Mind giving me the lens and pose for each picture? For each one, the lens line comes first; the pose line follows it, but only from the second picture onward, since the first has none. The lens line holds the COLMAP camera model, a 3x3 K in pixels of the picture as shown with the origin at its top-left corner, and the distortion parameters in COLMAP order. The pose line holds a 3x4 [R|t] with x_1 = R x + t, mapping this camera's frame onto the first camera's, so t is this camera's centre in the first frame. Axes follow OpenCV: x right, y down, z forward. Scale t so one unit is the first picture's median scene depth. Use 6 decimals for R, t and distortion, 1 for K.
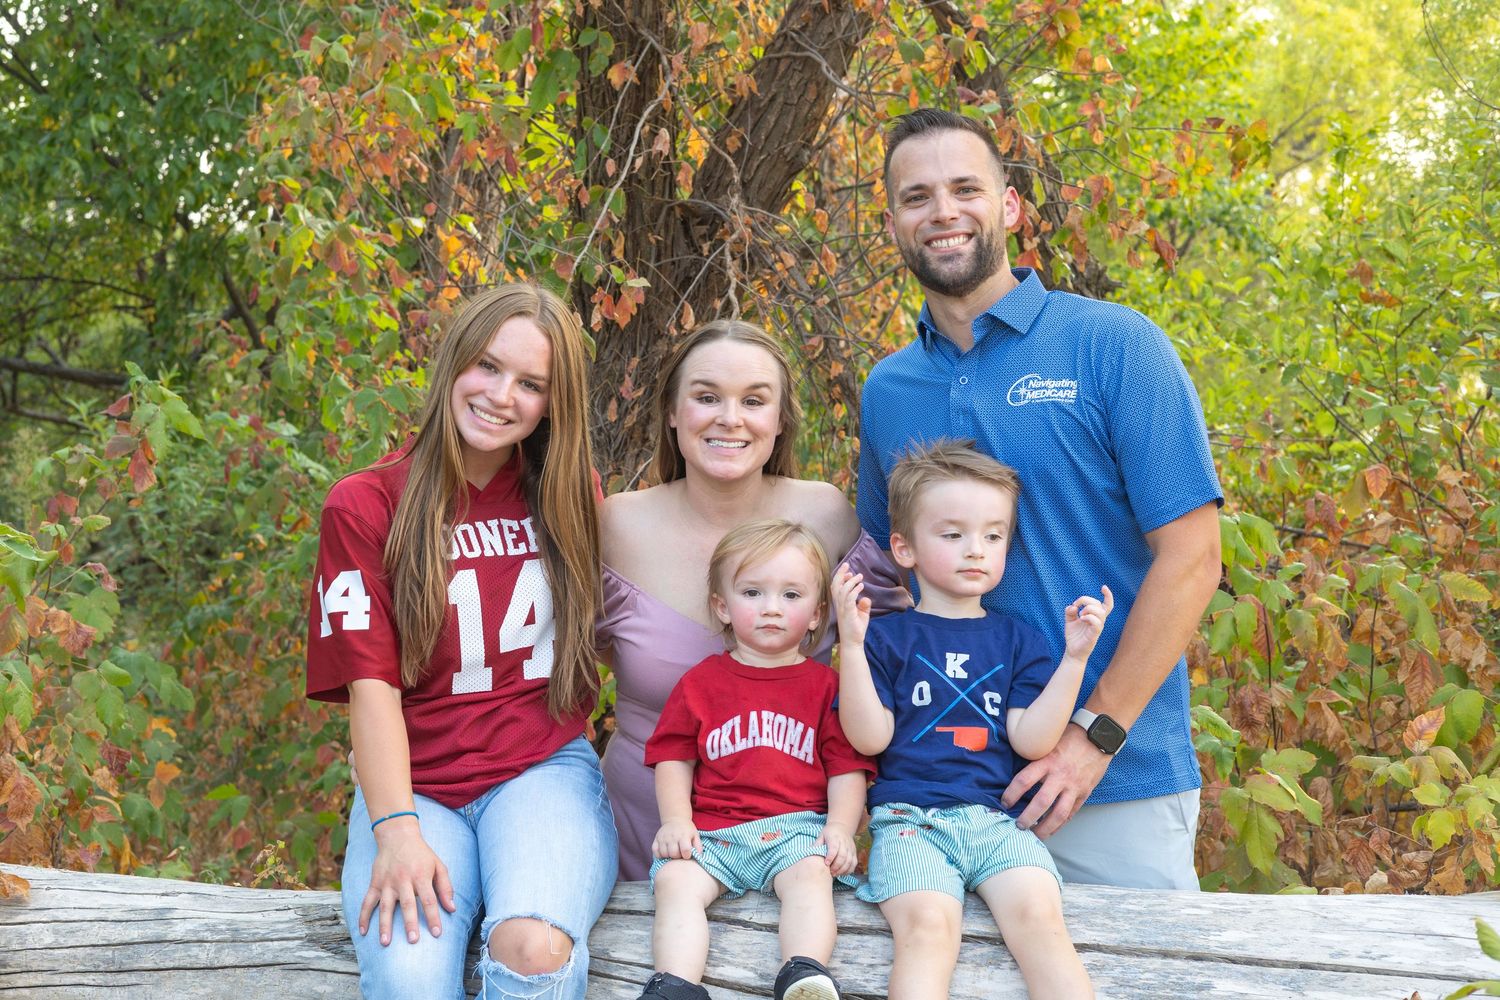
lens RADIAL K [[2323.5, 0, 694.4], [0, 2323.5, 461.4], [0, 0, 1]] dist [-0.006431, 0.183669]
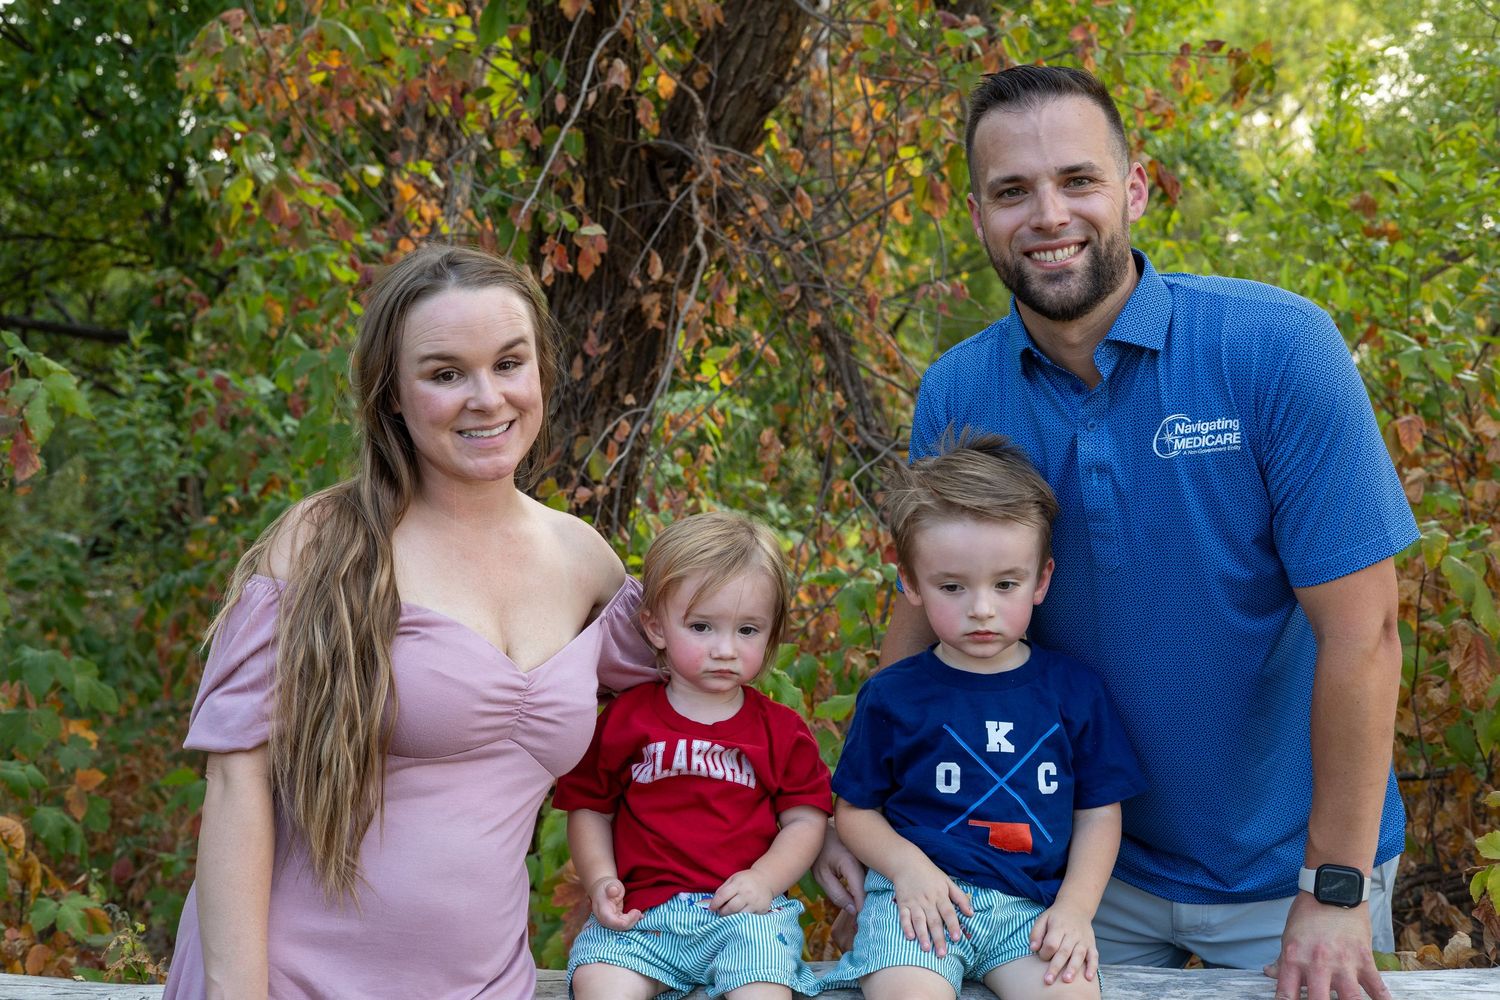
lens RADIAL K [[2110.9, 0, 750.0], [0, 2110.9, 500.0], [0, 0, 1]] dist [0.012325, 0.058460]
pose [[0.999564, -0.020573, 0.021186, 0.015449], [0.019480, 0.998530, 0.050576, -0.010294], [-0.022195, -0.050141, 0.998495, 0.143106]]
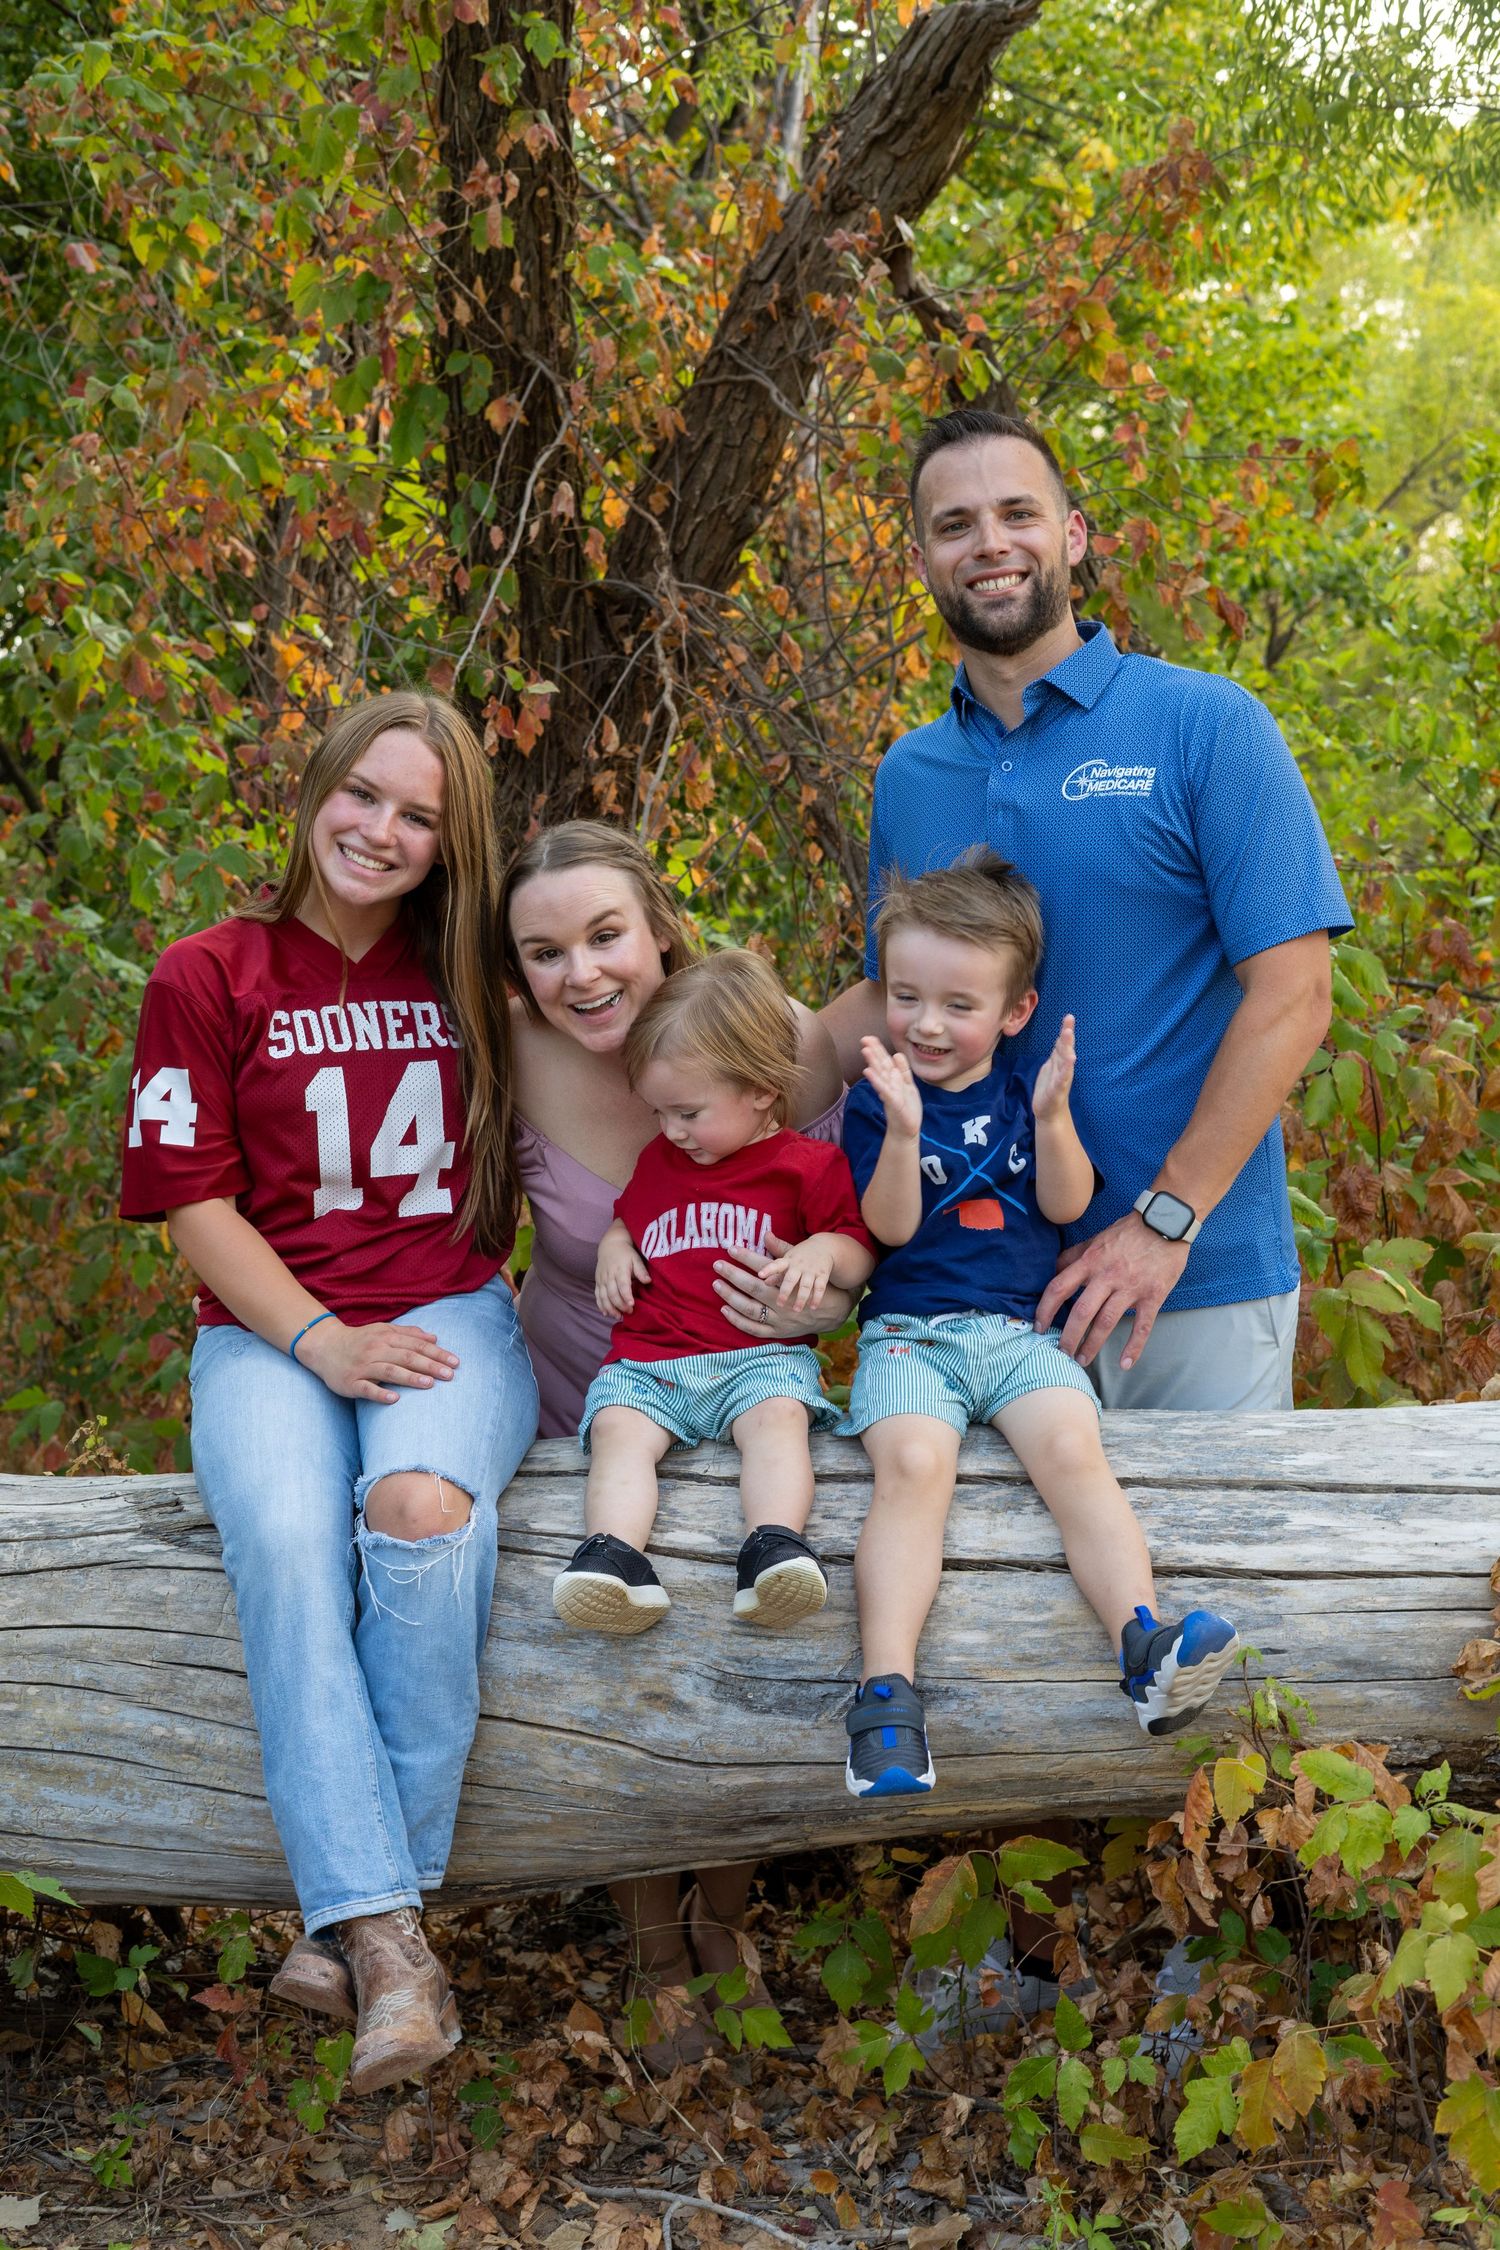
lens RADIAL K [[3166.4, 0, 750.0], [0, 3166.4, 1125.0], [0, 0, 1]] dist [0.012325, 0.058460]
pose [[0.998401, -0.048515, 0.029001, 0.006868], [0.046962, 0.997542, 0.052014, 0.012288], [-0.031453, -0.050569, 0.998225, -0.033527]]
